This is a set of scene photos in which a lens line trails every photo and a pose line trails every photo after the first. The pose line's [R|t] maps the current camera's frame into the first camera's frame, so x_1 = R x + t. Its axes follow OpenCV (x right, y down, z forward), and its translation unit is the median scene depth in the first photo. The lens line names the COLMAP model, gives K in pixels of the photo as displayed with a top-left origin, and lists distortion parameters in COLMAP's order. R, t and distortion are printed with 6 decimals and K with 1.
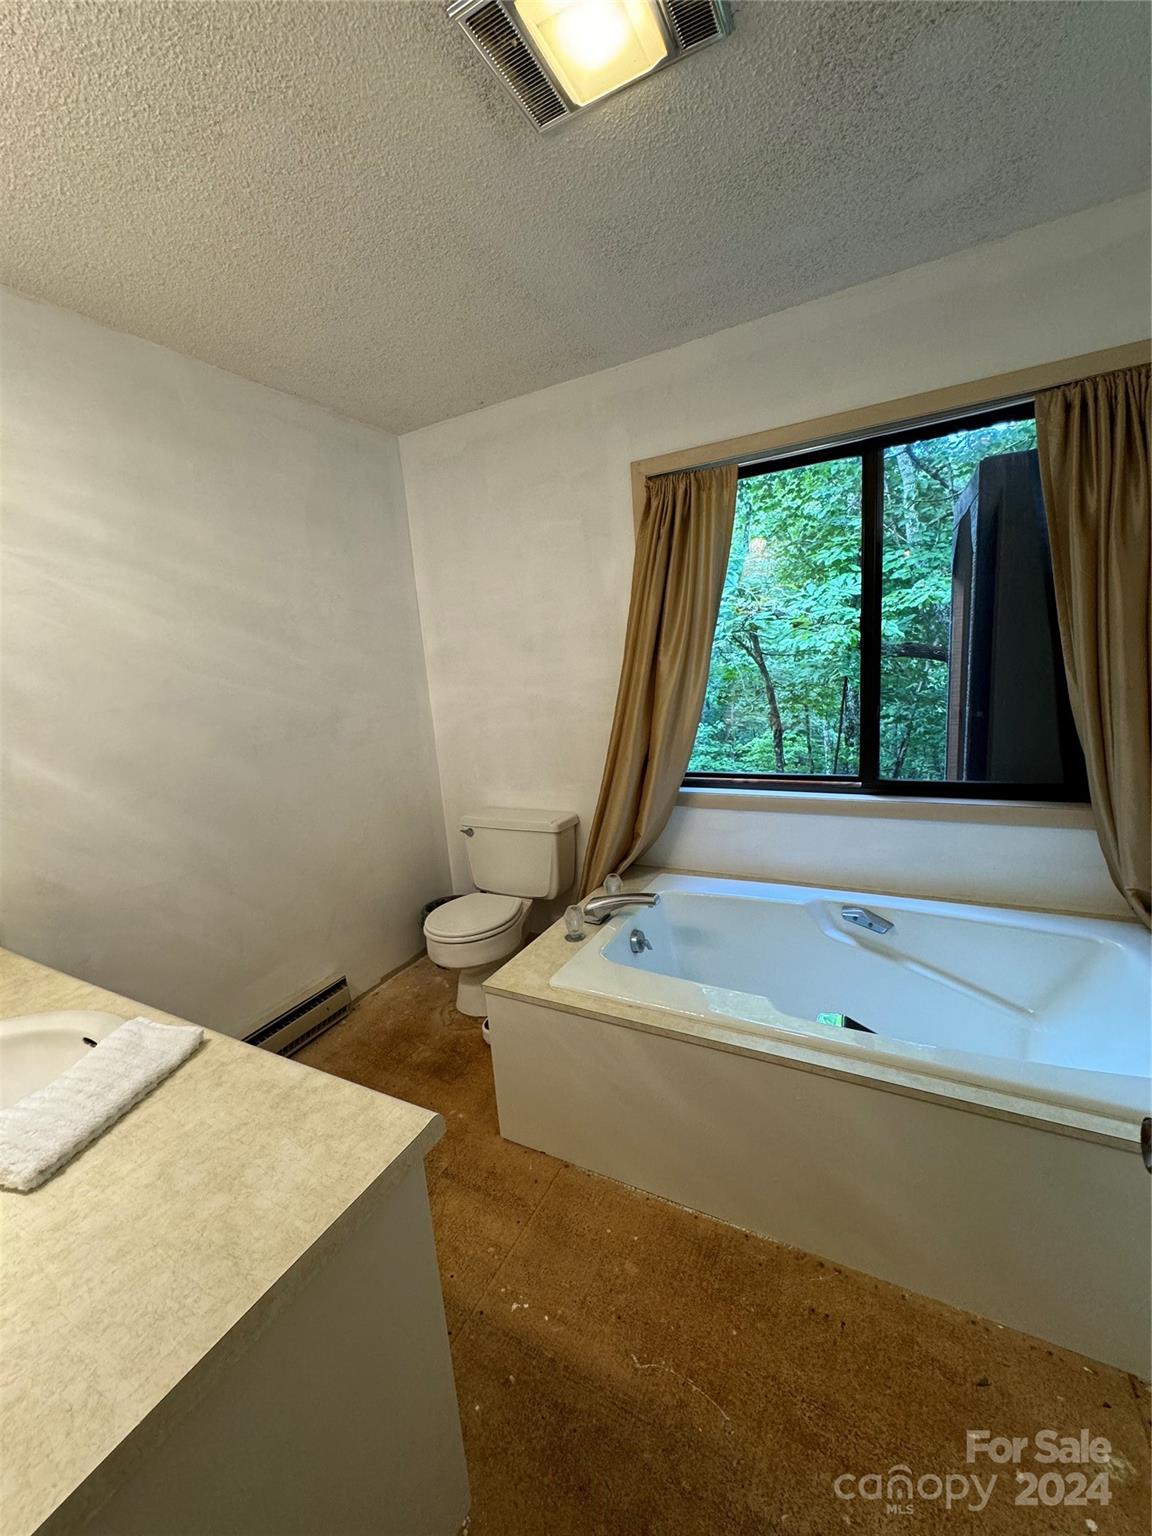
lens RADIAL K [[608.8, 0, 573.3], [0, 608.8, 767.7], [0, 0, 1]] dist [-0.005002, 0.000675]
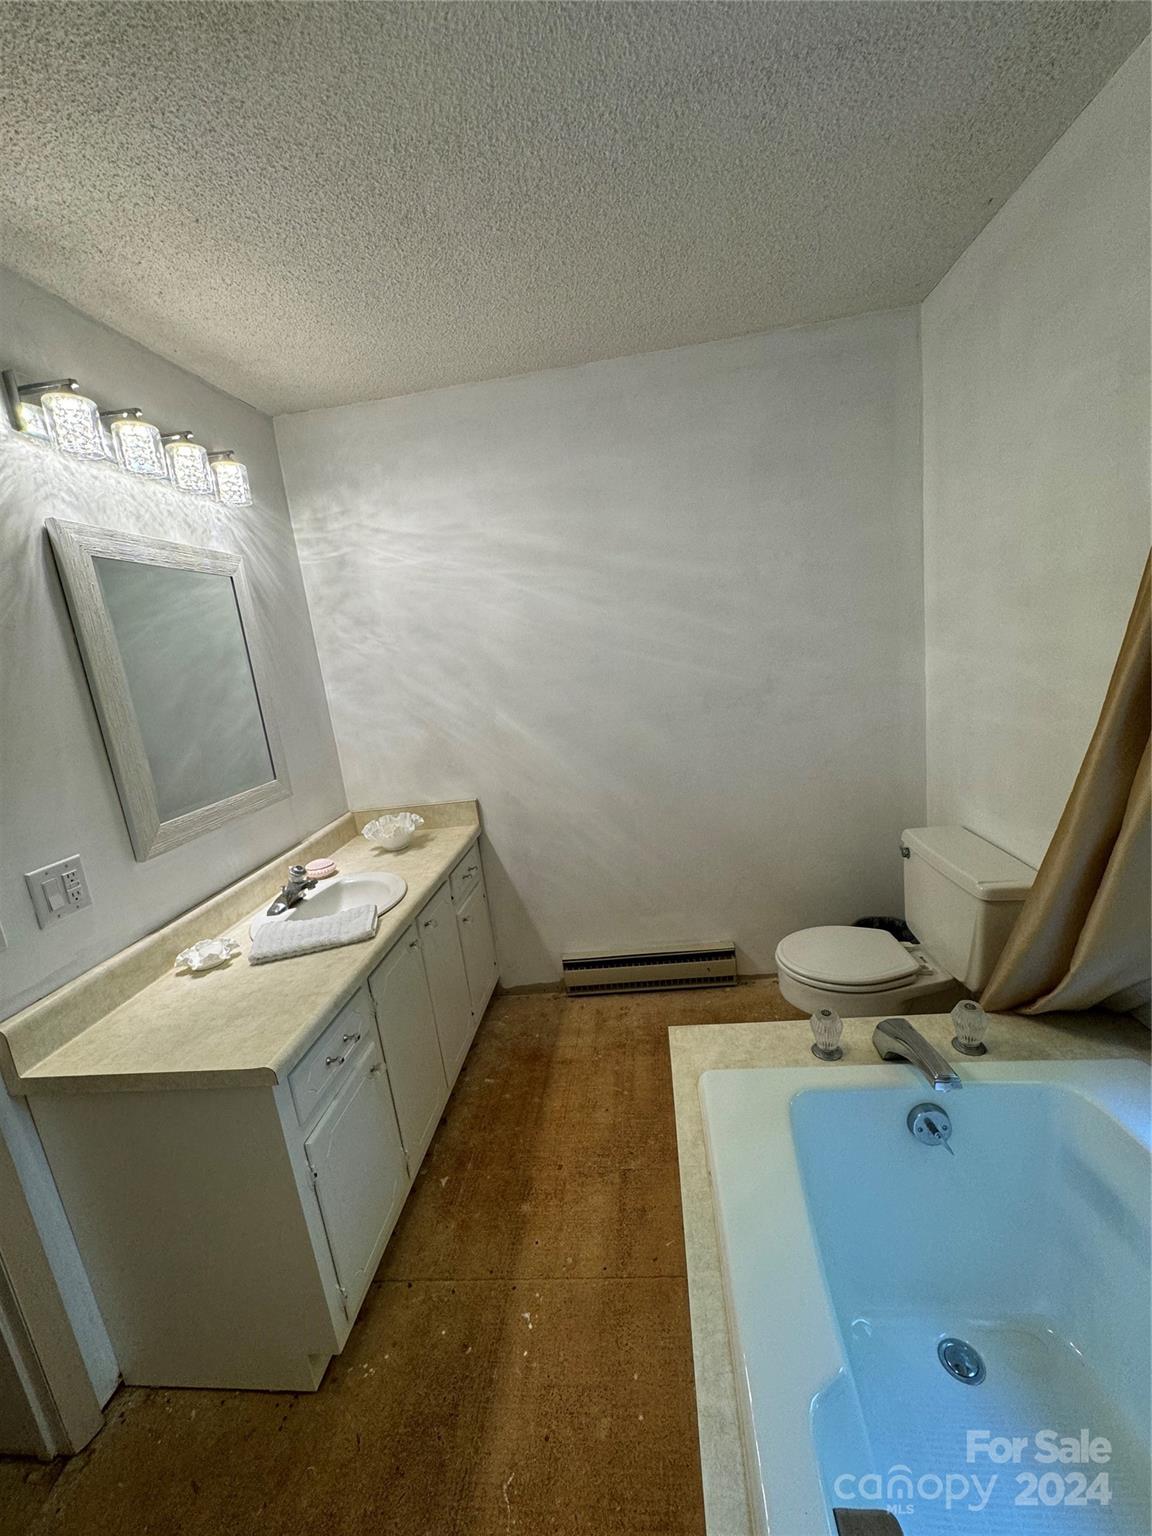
lens RADIAL K [[608.8, 0, 575.4], [0, 608.8, 768.7], [0, 0, 1]] dist [-0.005002, 0.000675]
pose [[0.388761, 0.211320, -0.896777, 0.500767], [-0.077423, 0.977392, 0.196752, -0.173386], [0.918080, -0.007059, 0.396333, 0.507753]]
